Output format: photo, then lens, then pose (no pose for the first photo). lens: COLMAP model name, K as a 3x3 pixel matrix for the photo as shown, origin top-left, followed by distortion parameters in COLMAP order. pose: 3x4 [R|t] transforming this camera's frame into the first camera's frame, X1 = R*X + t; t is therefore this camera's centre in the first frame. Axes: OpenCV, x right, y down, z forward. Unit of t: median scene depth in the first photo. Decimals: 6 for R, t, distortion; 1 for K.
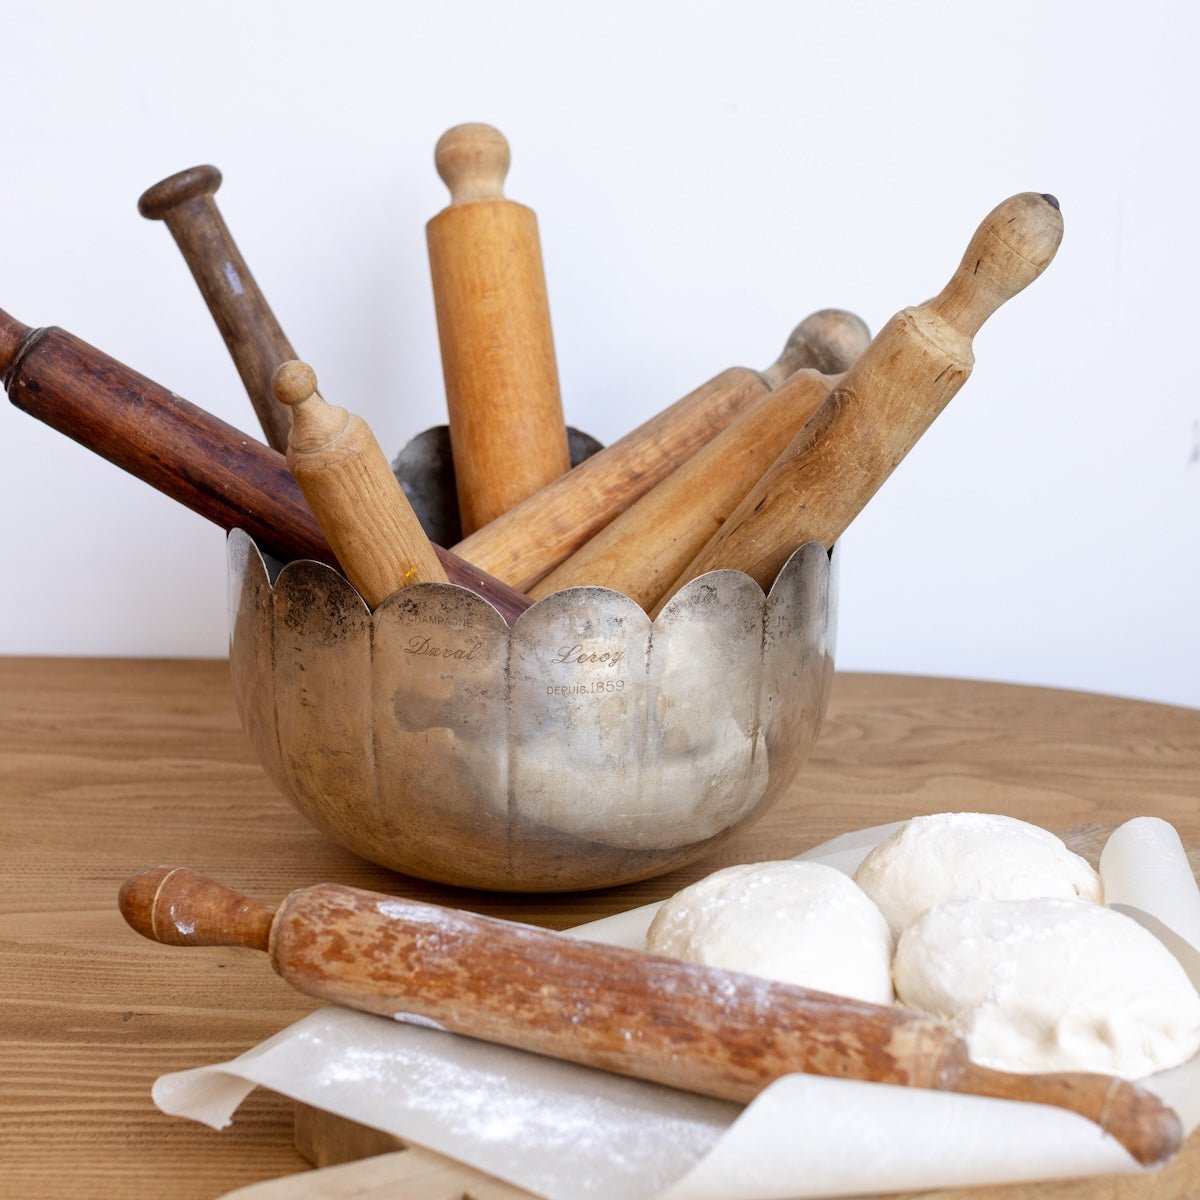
lens RADIAL K [[2610.1, 0, 623.7], [0, 2610.1, 543.2], [0, 0, 1]] dist [-0.046198, 0.164614]
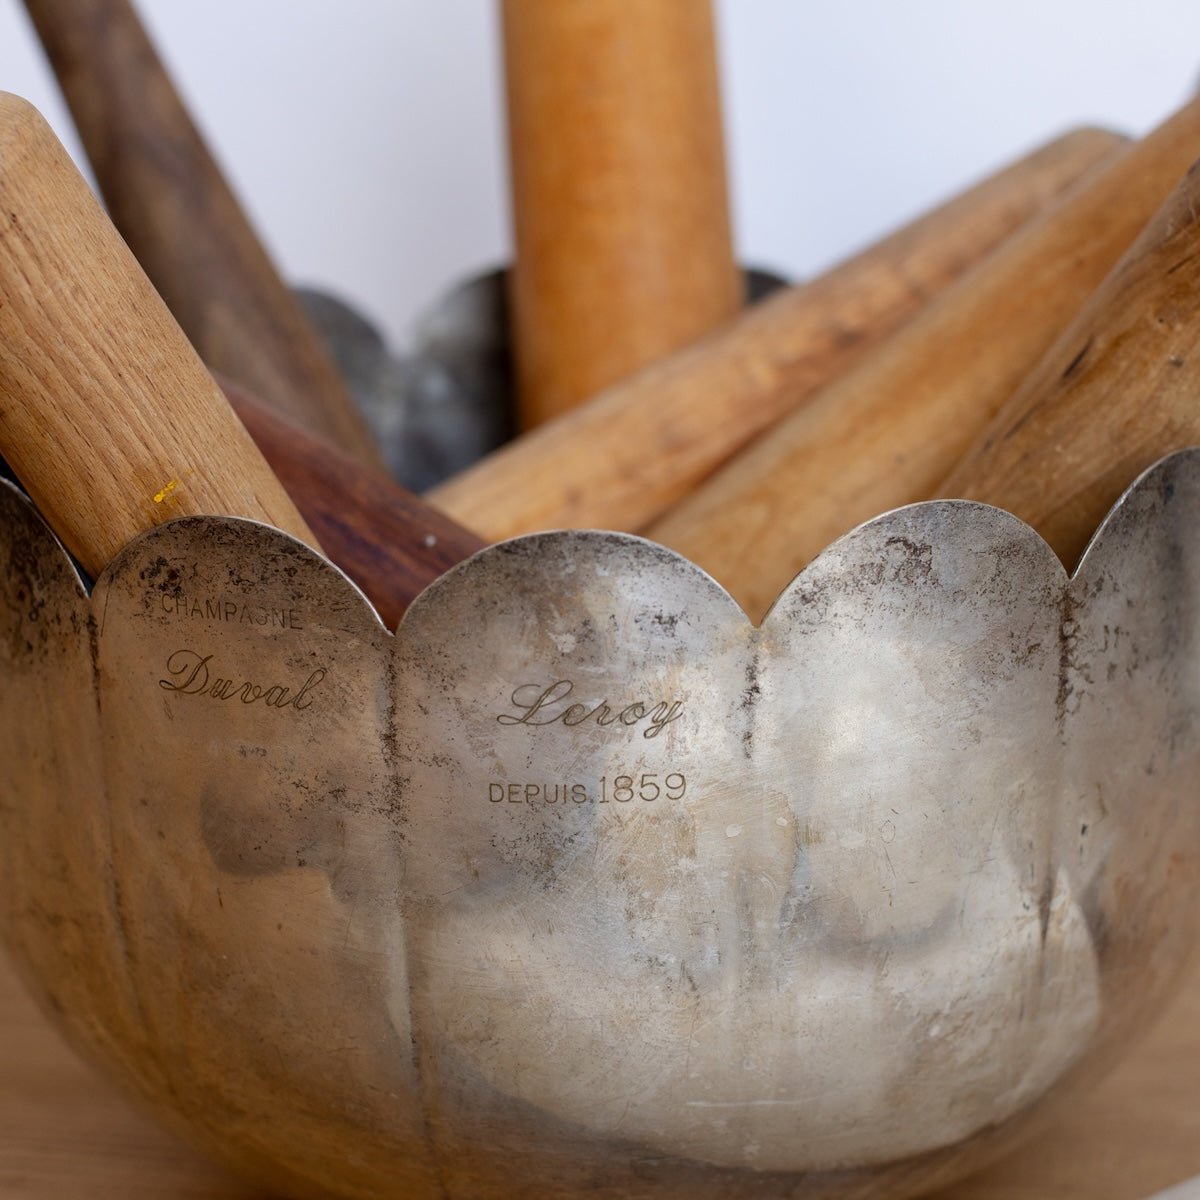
lens RADIAL K [[2710.2, 0, 602.3], [0, 2710.2, 582.9], [0, 0, 1]] dist [-0.033231, 0.114374]
pose [[0.979252, 0.017285, -0.201905, 0.070580], [-0.019525, 0.999768, -0.009108, 0.027767], [0.201701, 0.012861, 0.979363, 0.597401]]
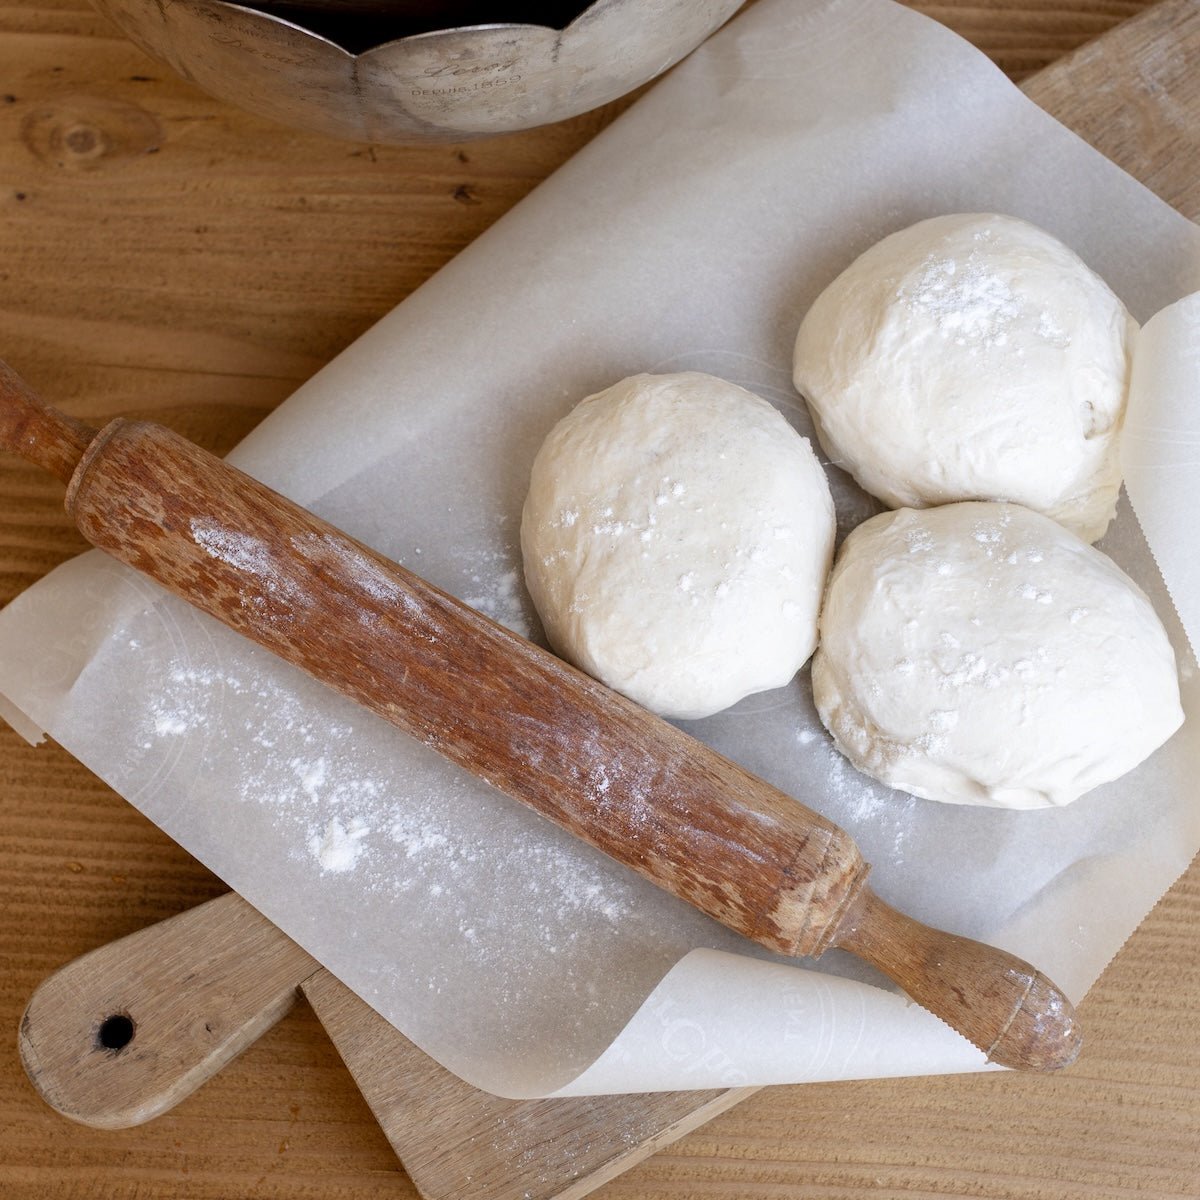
lens RADIAL K [[3043.3, 0, 518.1], [0, 3043.3, 635.8], [0, 0, 1]] dist [-0.079575, 0.651453]
pose [[0.997596, 0.059025, -0.036296, 0.038501], [0.004561, 0.466741, 0.884382, -0.608535], [0.069142, -0.882422, 0.465350, 0.484152]]
